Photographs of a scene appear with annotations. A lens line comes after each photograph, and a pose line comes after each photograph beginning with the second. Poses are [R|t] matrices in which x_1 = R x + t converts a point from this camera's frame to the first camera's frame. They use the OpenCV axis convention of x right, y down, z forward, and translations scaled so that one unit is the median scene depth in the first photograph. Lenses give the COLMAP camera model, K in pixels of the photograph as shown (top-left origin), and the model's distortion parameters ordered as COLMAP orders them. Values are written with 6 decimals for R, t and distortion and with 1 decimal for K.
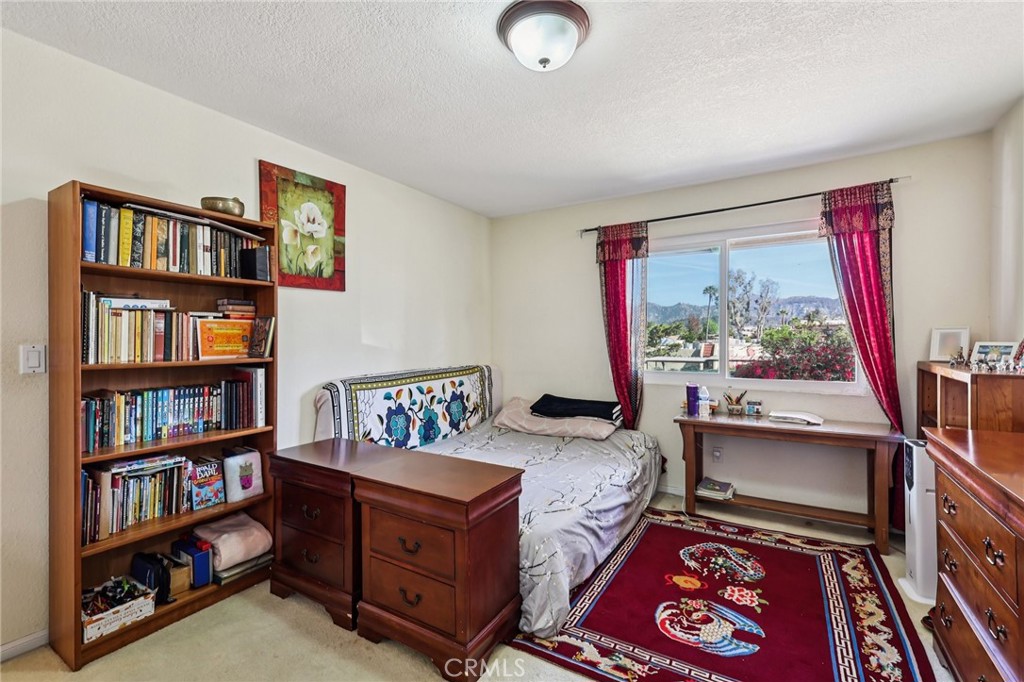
lens RADIAL K [[448.0, 0, 513.4], [0, 448.0, 340.5], [0, 0, 1]] dist [0.001018, 0.001165]
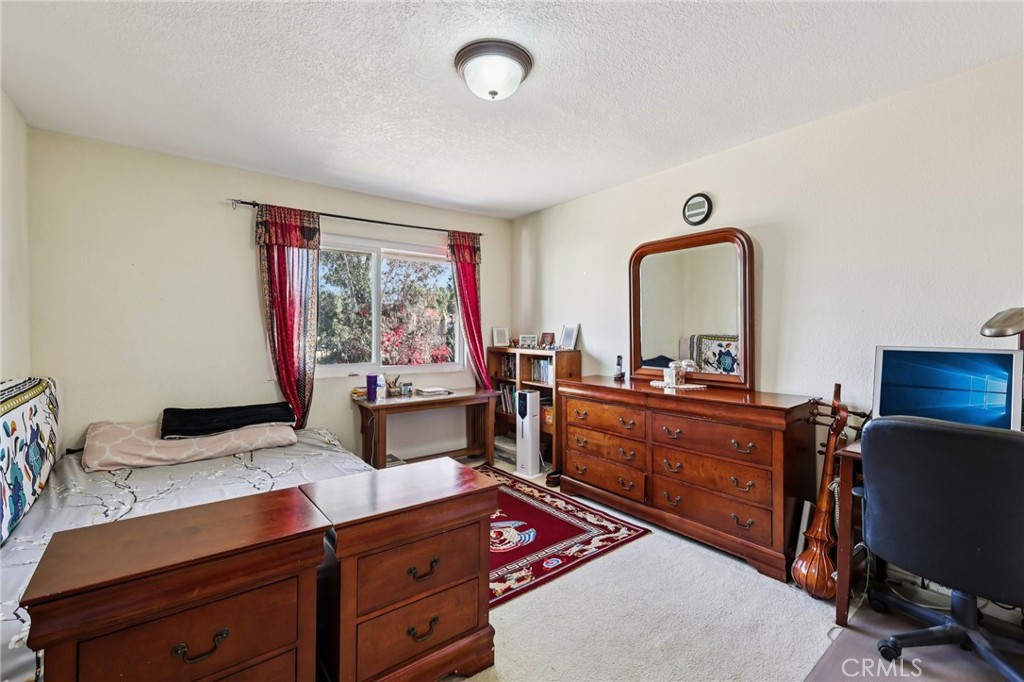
lens RADIAL K [[448.0, 0, 508.5], [0, 448.0, 333.9], [0, 0, 1]] dist [0.001018, 0.001165]
pose [[0.355945, 0.001583, 0.934505, -0.582031], [0.003163, 0.999991, -0.002899, 0.004111], [-0.934501, 0.003988, 0.355937, 0.318883]]
